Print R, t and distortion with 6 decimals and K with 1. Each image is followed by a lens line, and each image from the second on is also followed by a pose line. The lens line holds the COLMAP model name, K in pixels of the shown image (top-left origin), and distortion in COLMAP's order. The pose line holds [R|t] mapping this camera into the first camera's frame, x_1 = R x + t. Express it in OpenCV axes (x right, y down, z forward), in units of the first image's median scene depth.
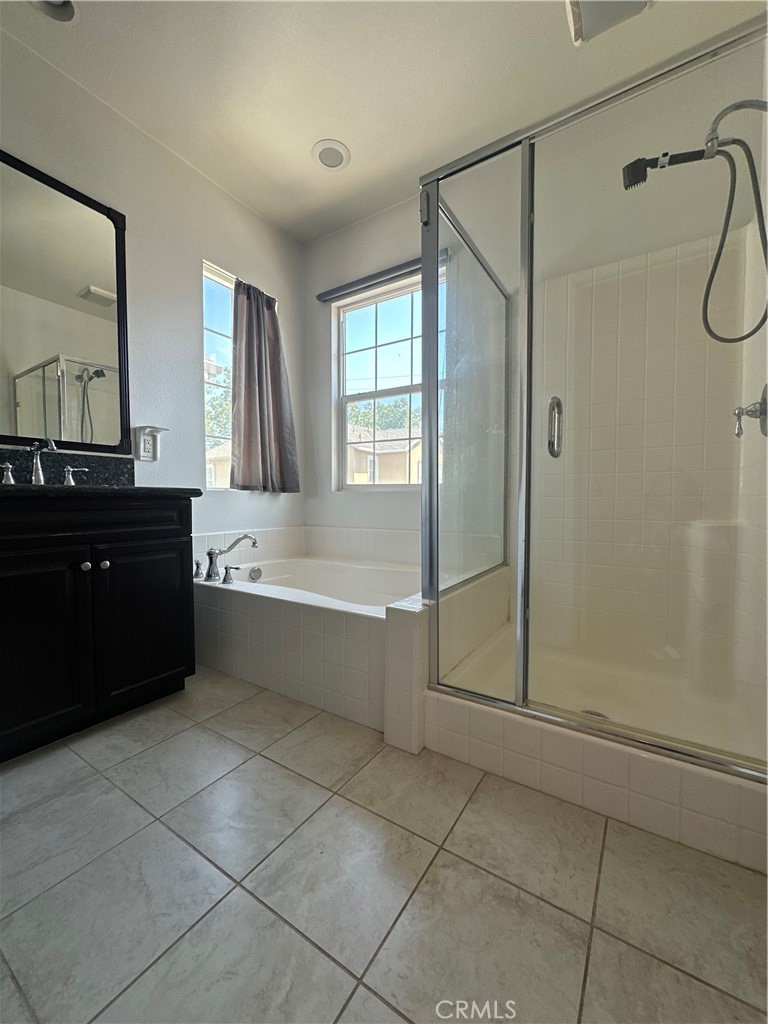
lens RADIAL K [[408.6, 0, 384.0], [0, 408.6, 512.0], [0, 0, 1]] dist [-0.003071, 0.000475]
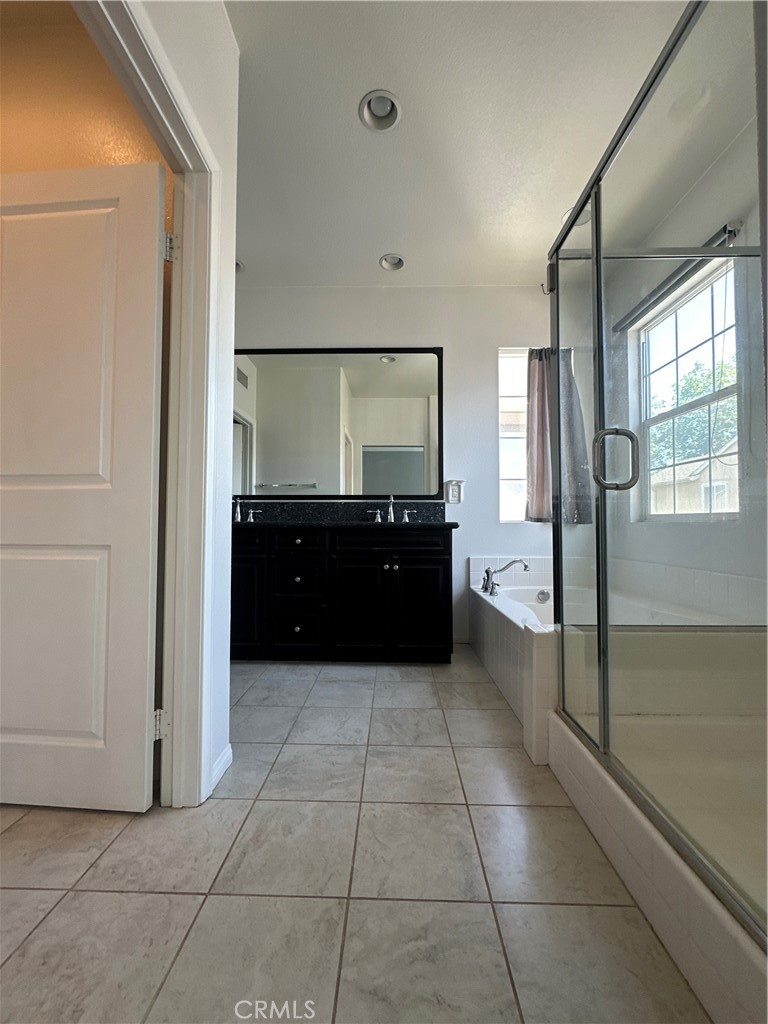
lens RADIAL K [[408.6, 0, 384.0], [0, 408.6, 512.0], [0, 0, 1]] dist [-0.003071, 0.000475]
pose [[0.523780, -0.030394, -0.851311, 0.538210], [-0.032277, 0.997938, -0.055488, -0.005297], [0.851242, 0.056541, 0.521719, 0.029920]]
